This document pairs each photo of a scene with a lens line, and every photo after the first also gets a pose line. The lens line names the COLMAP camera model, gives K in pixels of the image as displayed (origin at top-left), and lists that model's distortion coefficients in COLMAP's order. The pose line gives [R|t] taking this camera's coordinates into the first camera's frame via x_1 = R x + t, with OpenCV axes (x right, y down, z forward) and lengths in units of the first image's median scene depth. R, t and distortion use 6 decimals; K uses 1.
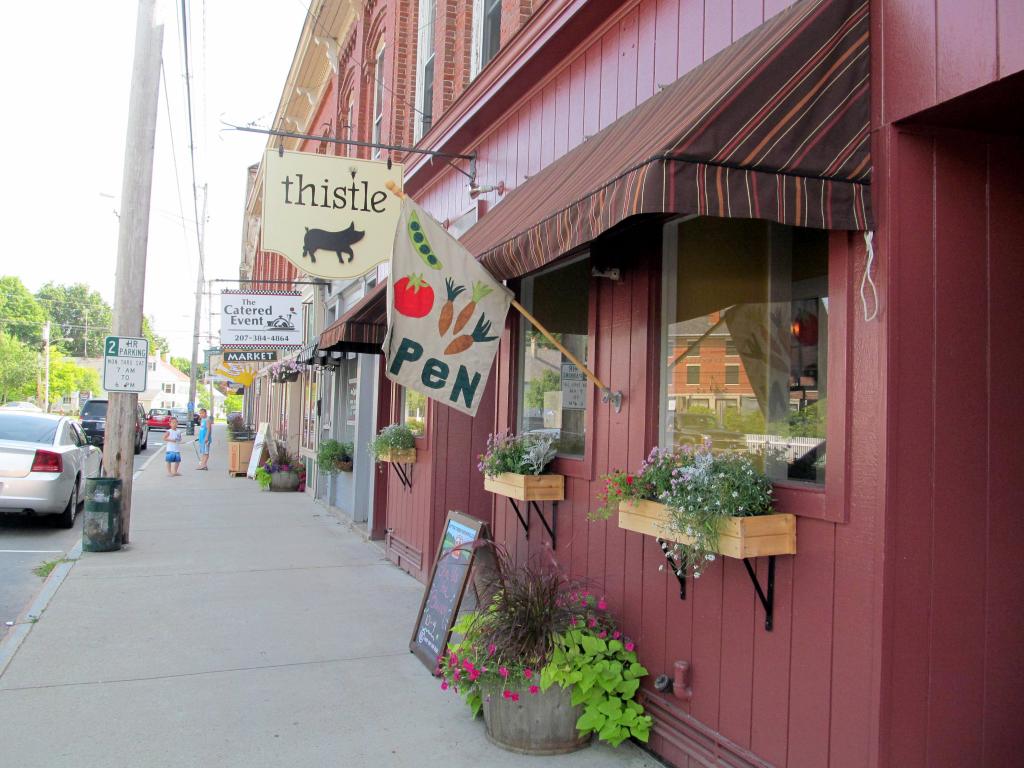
lens RADIAL K [[865.9, 0, 512.0], [0, 865.9, 384.0], [0, 0, 1]] dist [-0.037027, 0.004789]
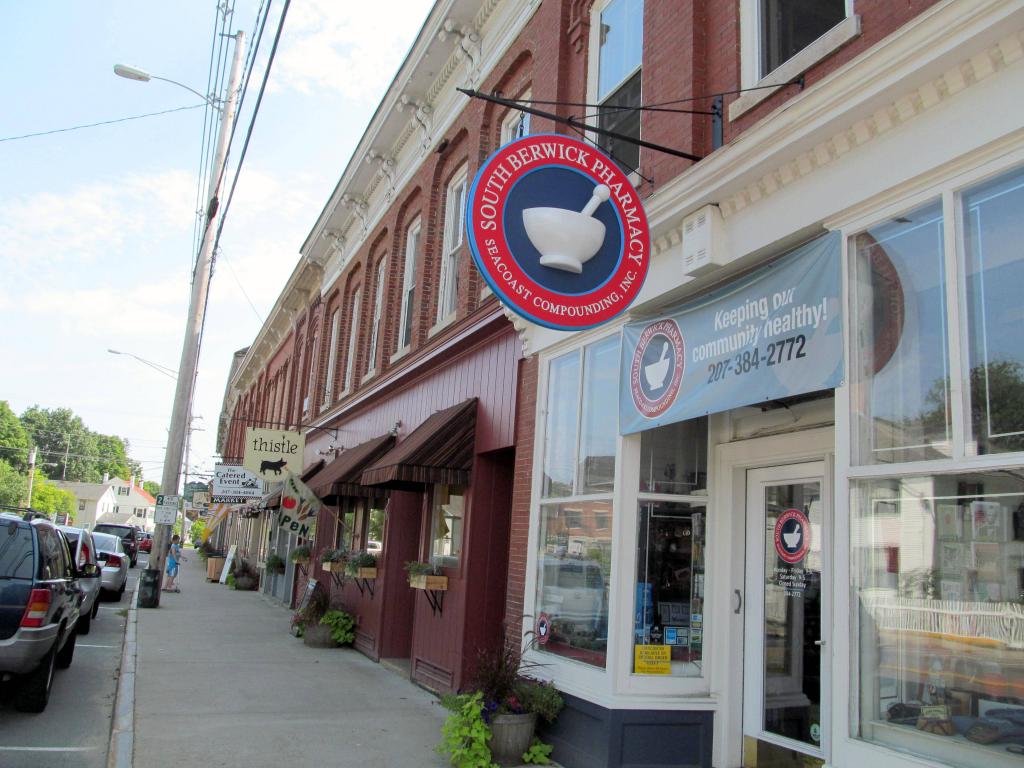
lens RADIAL K [[865.9, 0, 512.0], [0, 865.9, 384.0], [0, 0, 1]] dist [-0.037027, 0.004789]
pose [[0.999037, 0.034052, 0.027676, 0.182722], [-0.029400, 0.987650, -0.153896, -0.019187], [-0.032575, 0.152934, 0.987699, -0.682006]]
